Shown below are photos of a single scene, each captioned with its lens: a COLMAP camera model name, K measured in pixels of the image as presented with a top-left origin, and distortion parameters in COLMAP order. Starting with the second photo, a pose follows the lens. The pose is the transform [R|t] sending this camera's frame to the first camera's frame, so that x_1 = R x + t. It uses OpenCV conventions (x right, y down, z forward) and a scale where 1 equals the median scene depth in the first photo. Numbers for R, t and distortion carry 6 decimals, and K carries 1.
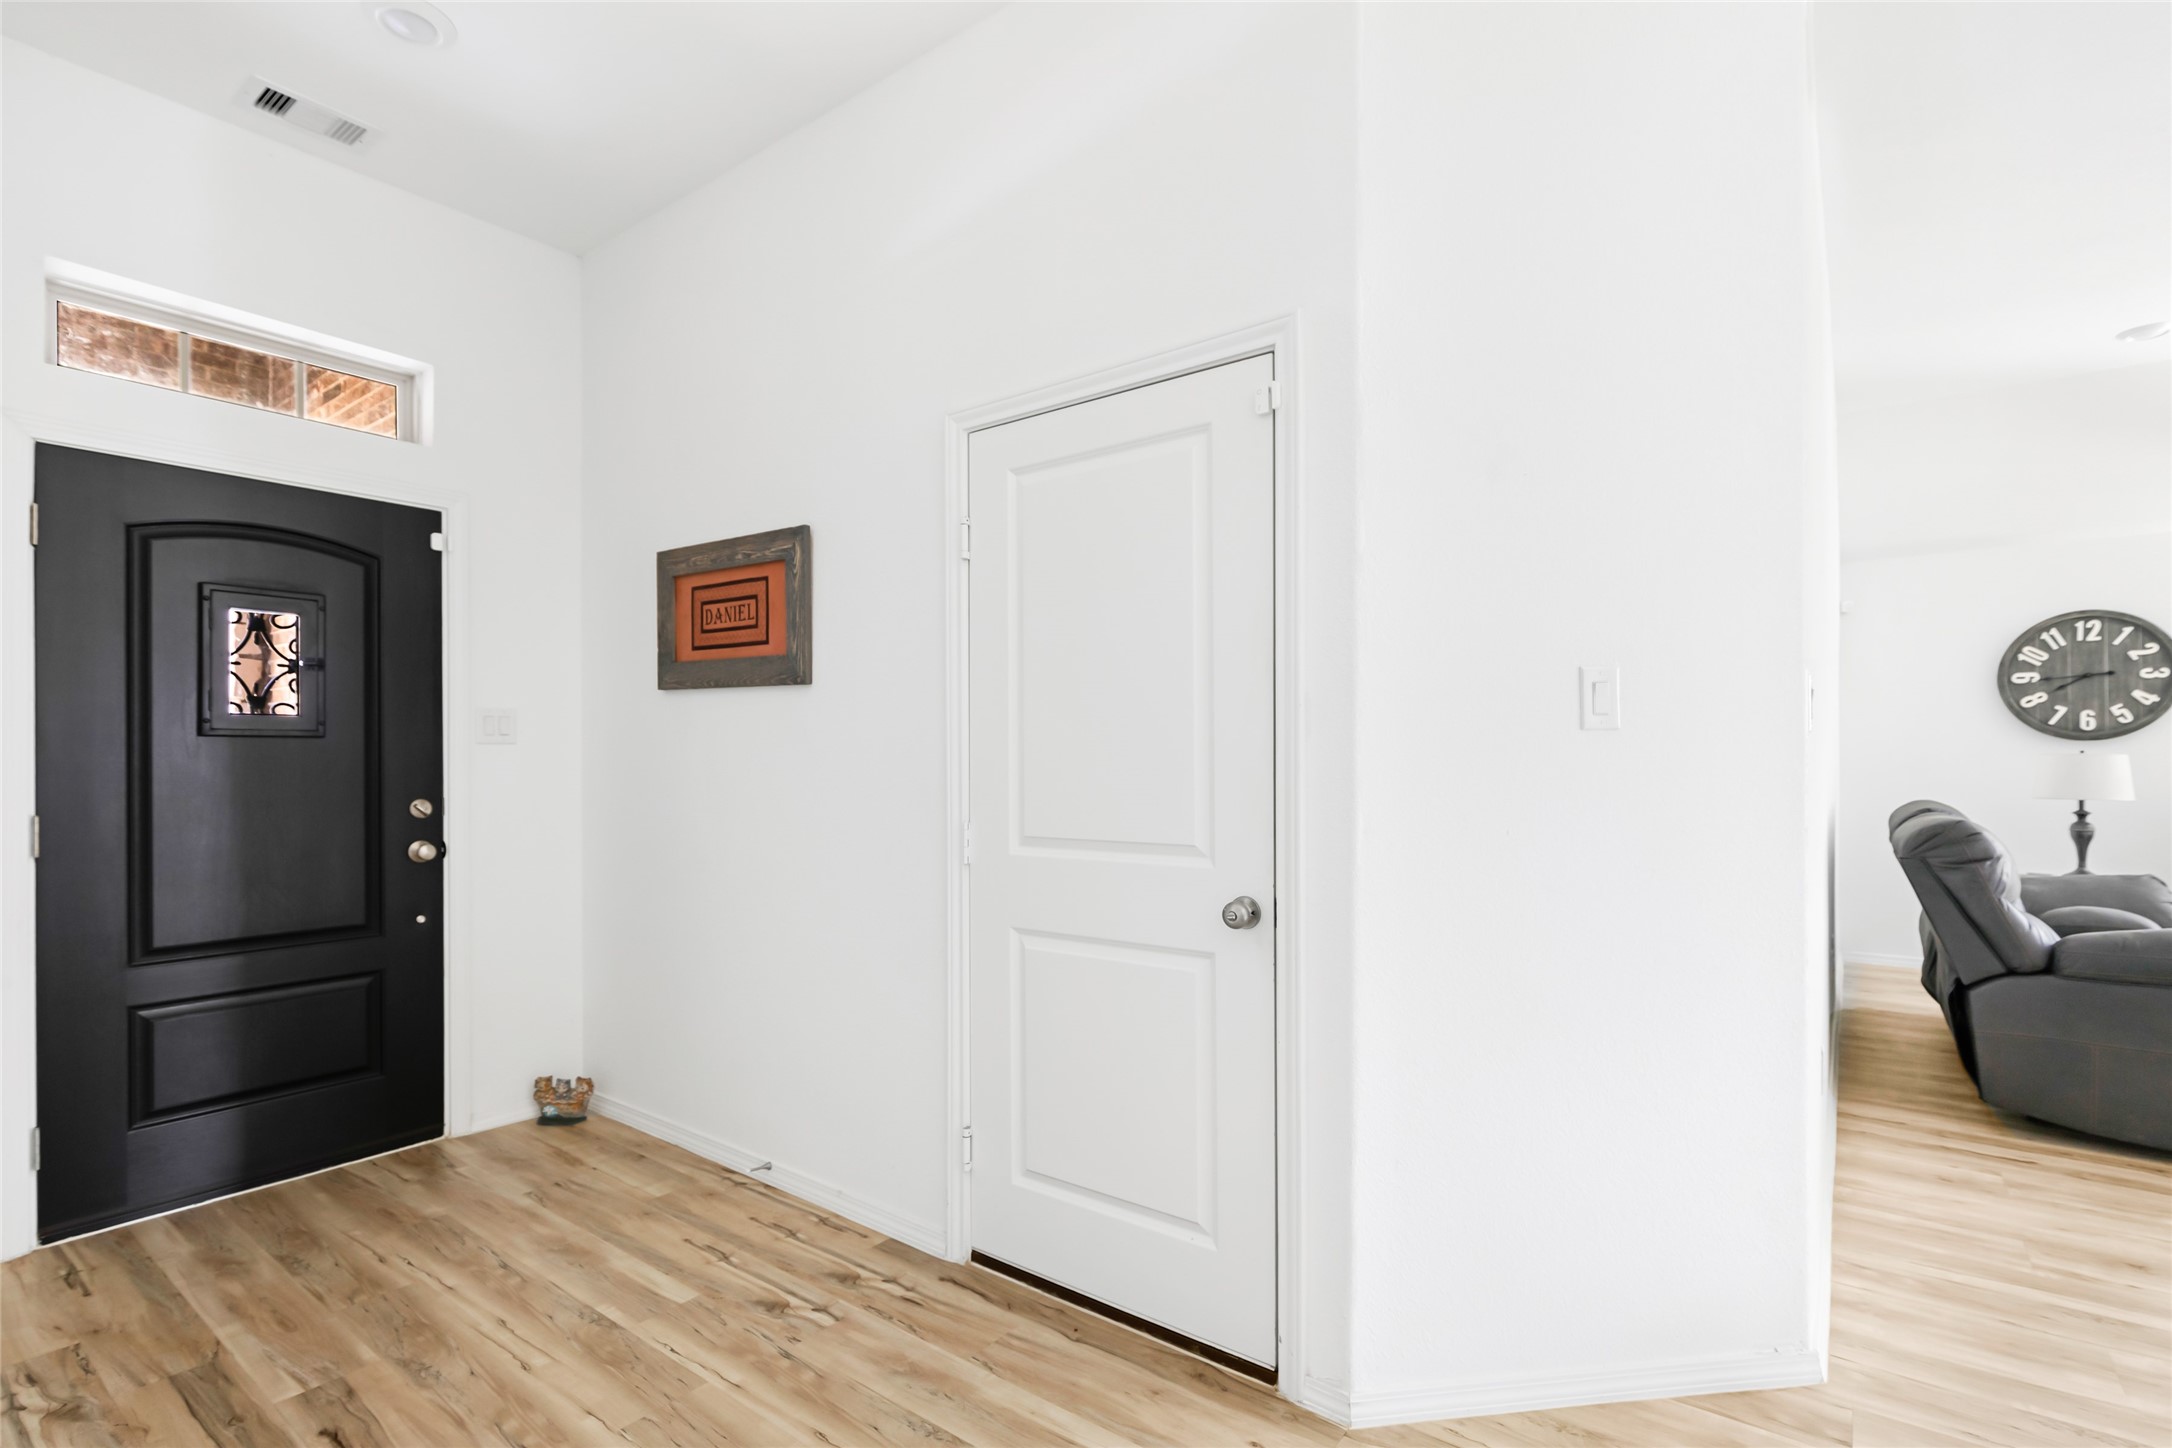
lens RADIAL K [[992.0, 0, 1096.2], [0, 992.0, 752.1], [0, 0, 1]] dist [0.006989, 0.000315]
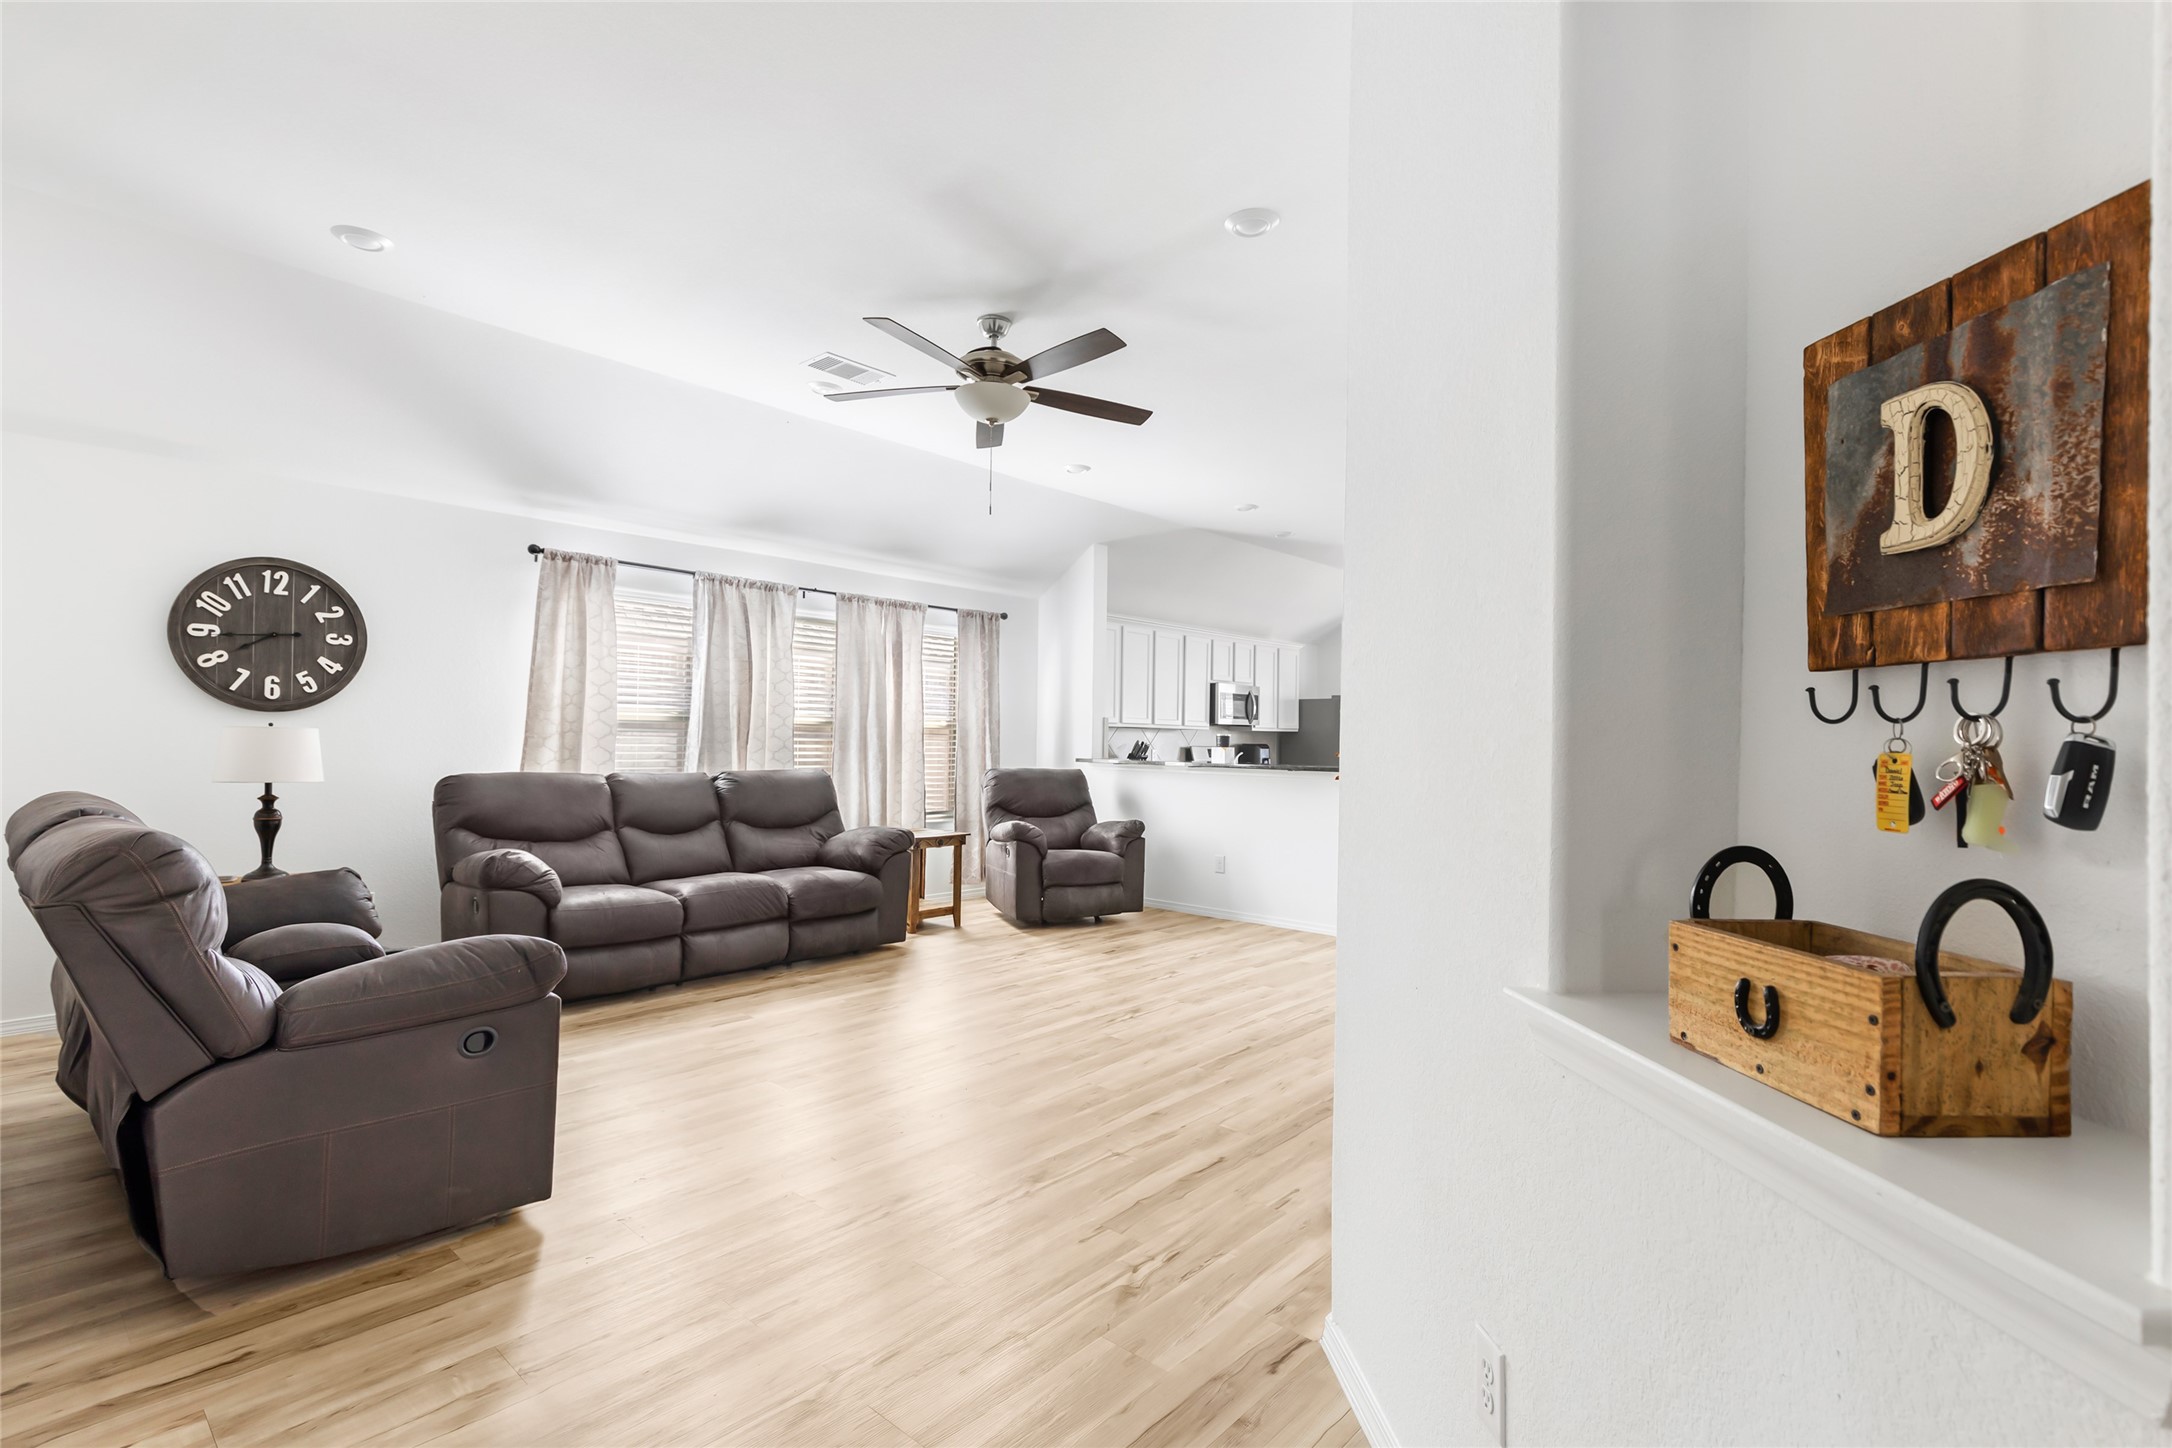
lens RADIAL K [[1034.0, 0, 1108.5], [0, 1034.0, 731.0], [0, 0, 1]] dist [0.000304, 0.000749]
pose [[0.076333, 0.014103, 0.996983, 0.173349], [-0.019627, 0.999727, -0.012639, 0.002142], [-0.996889, -0.018603, 0.076589, 0.227138]]
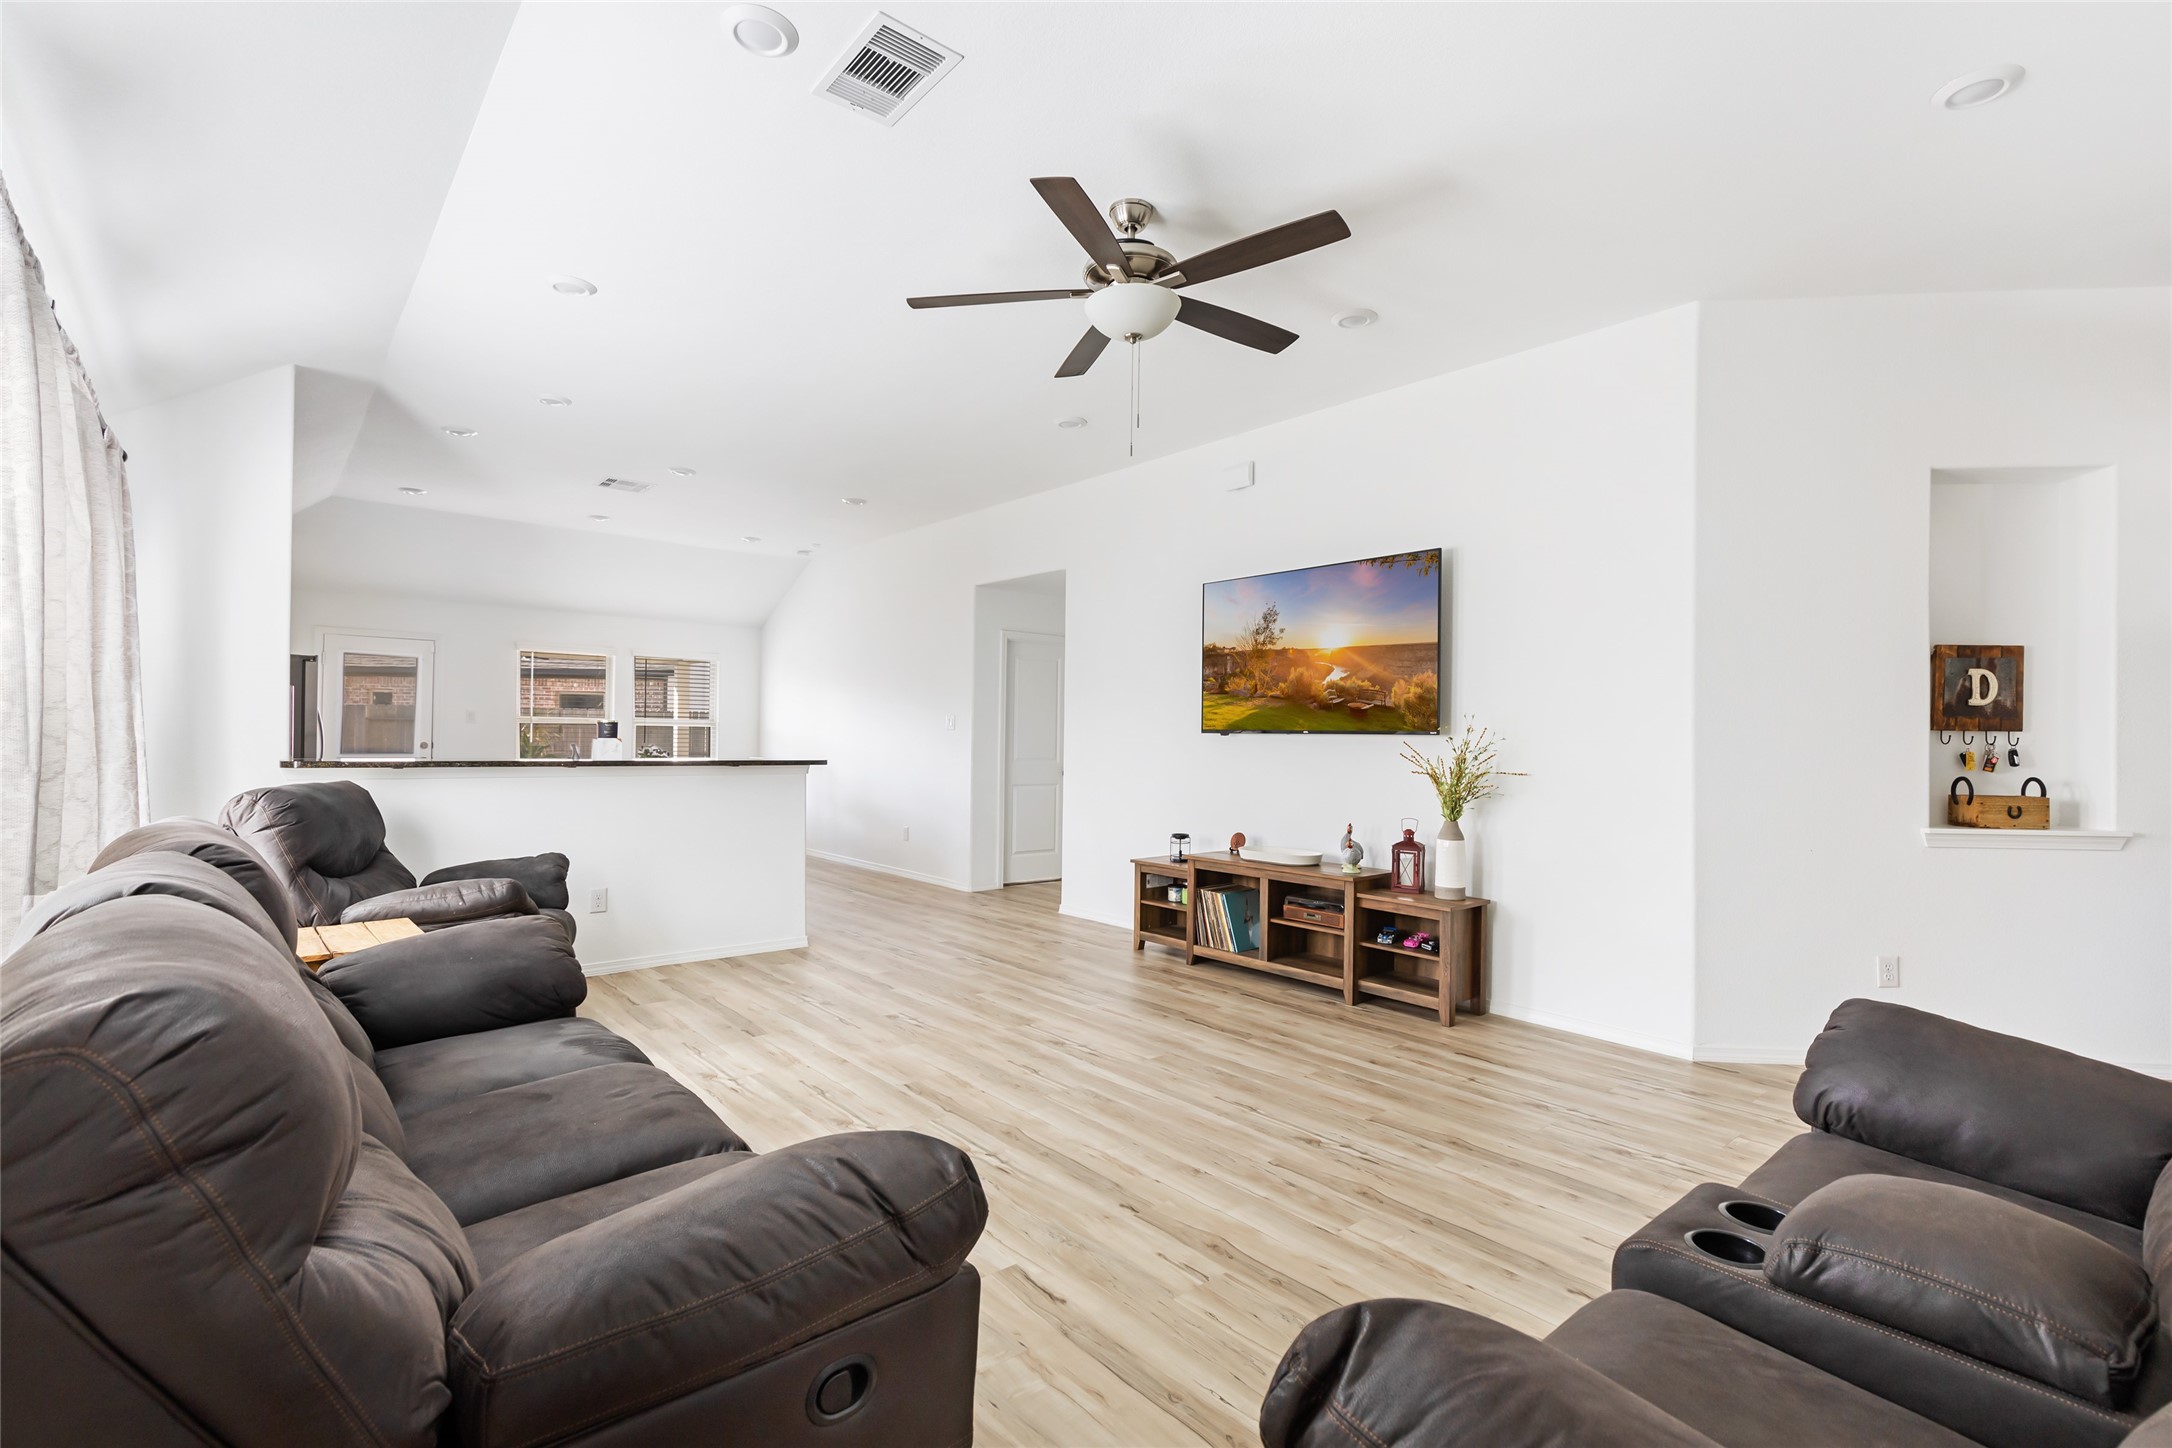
lens RADIAL K [[974.4, 0, 1120.9], [0, 974.4, 722.1], [0, 0, 1]] dist [0.000136, -0.000048]
pose [[-0.978268, -0.006865, 0.207231, 0.886810], [-0.010560, 0.999804, -0.016729, -0.001660], [-0.207075, -0.018554, -0.978149, 1.012711]]
